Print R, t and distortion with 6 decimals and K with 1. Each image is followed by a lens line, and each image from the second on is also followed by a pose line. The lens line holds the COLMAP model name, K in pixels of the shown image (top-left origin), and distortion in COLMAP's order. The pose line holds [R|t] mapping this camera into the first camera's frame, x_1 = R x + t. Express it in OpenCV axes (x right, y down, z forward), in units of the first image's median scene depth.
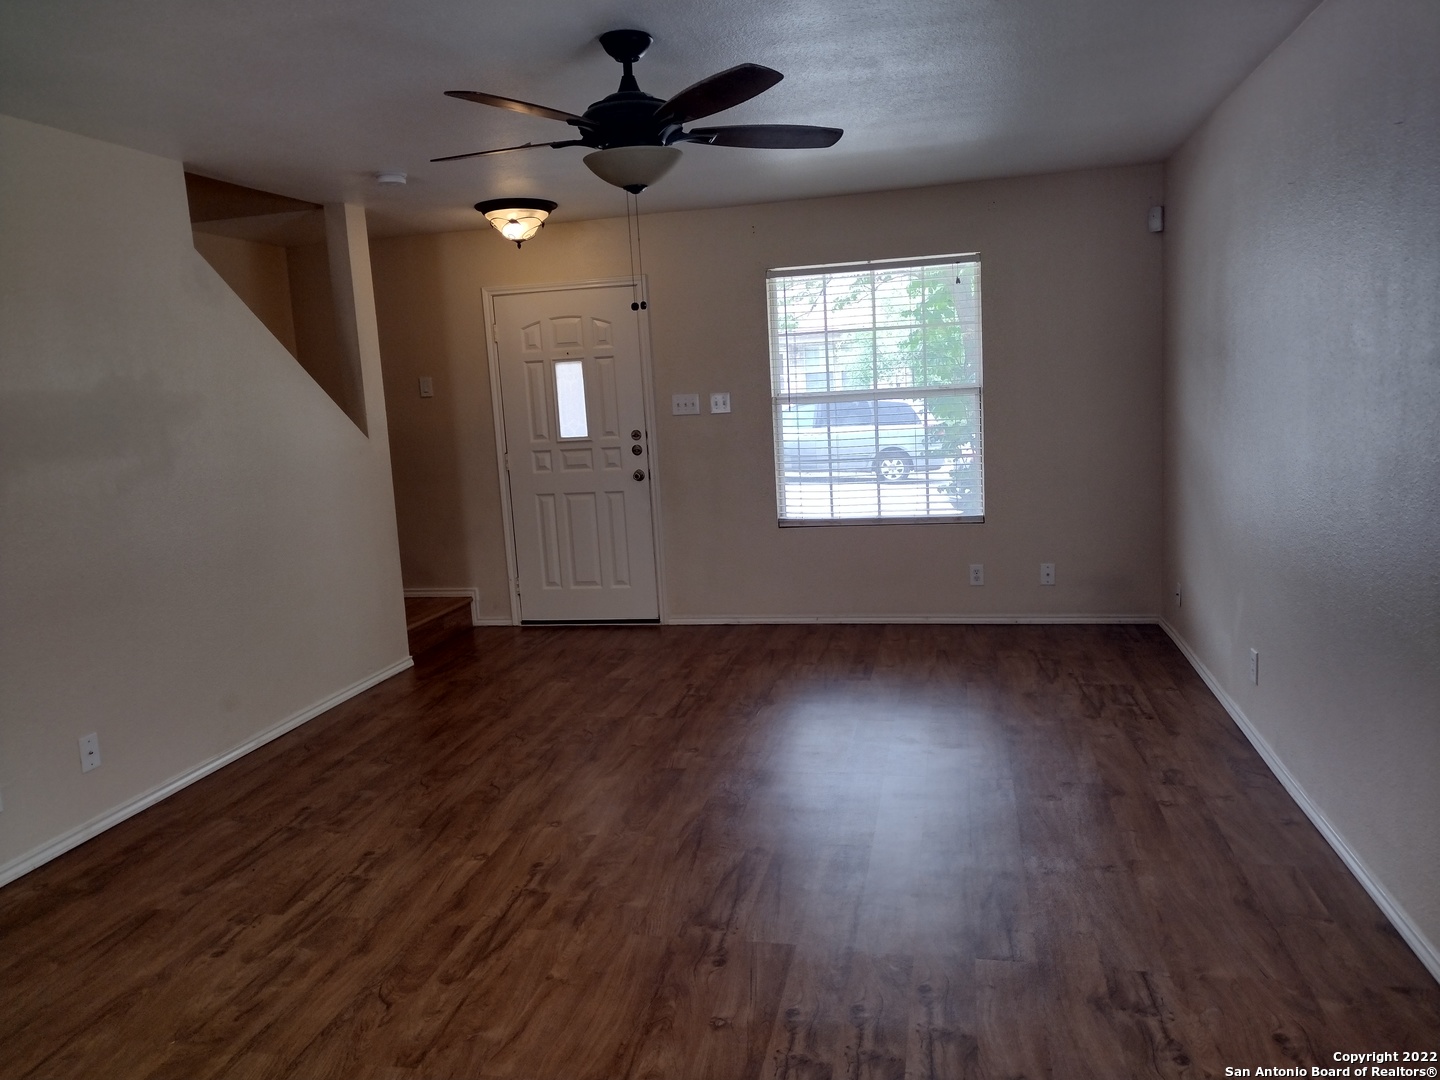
lens RADIAL K [[1078.3, 0, 718.5], [0, 1078.3, 549.4], [0, 0, 1]] dist [0.040172, -0.050485]
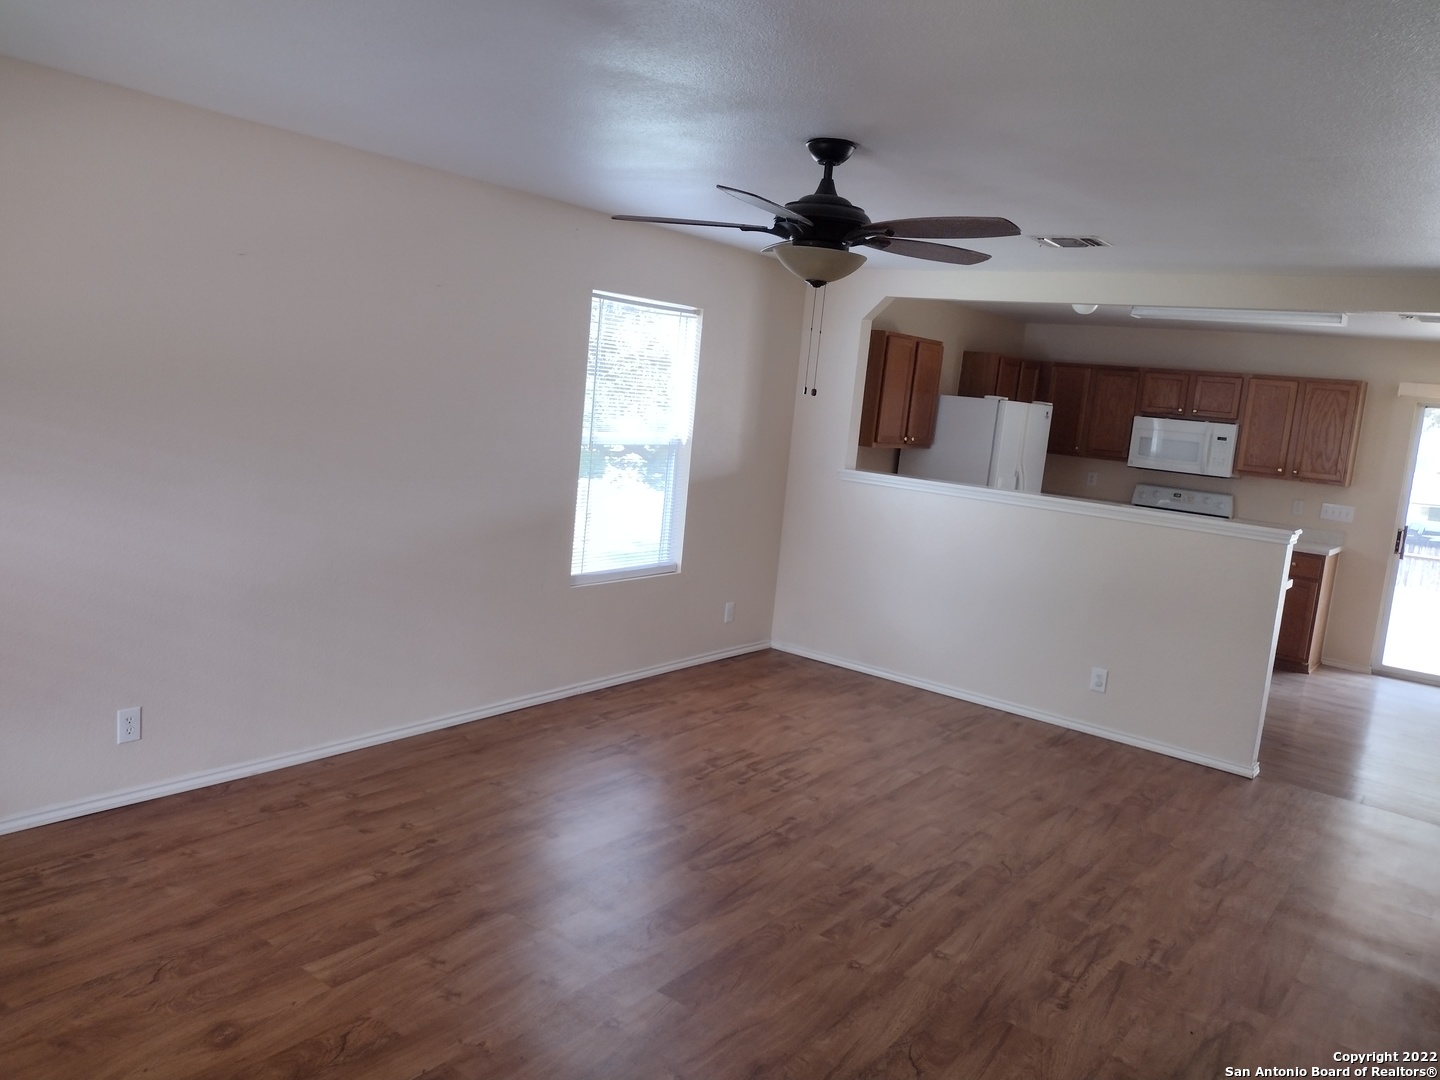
lens RADIAL K [[1078.3, 0, 685.6], [0, 1078.3, 538.0], [0, 0, 1]] dist [0.040172, -0.050485]
pose [[-0.893980, -0.094359, 0.438059, -0.451234], [0.023368, 0.966431, 0.255860, -0.371684], [-0.447497, 0.238971, -0.861766, 2.052891]]
